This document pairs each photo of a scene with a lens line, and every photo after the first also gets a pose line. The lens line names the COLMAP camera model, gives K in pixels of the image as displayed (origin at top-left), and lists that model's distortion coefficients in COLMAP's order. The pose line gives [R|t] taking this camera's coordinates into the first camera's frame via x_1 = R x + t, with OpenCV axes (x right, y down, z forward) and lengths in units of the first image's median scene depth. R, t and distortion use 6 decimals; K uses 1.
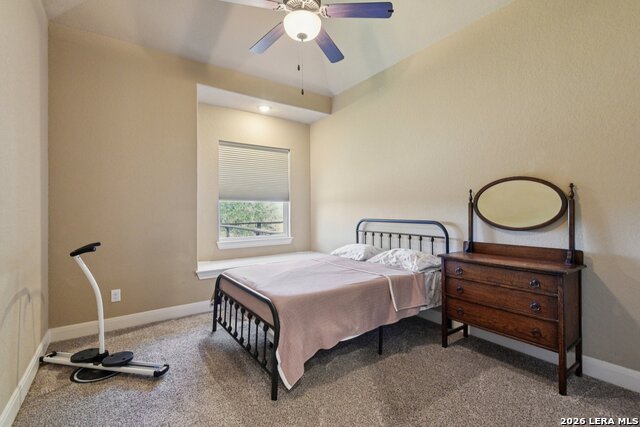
lens RADIAL K [[295.2, 0, 318.8], [0, 295.2, 213.4], [0, 0, 1]] dist [0.023984, -0.012787]
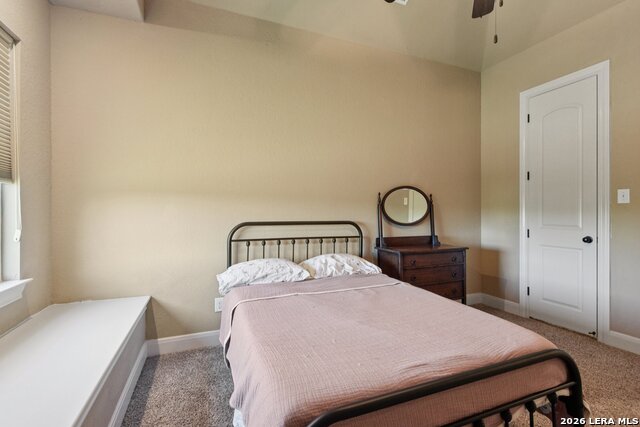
lens RADIAL K [[295.2, 0, 318.8], [0, 295.2, 213.4], [0, 0, 1]] dist [0.023984, -0.012787]
pose [[0.218455, -0.000153, 0.975847, -0.595791], [0.005315, 0.999985, -0.001033, 0.000844], [-0.975833, 0.005413, 0.218452, 0.886376]]
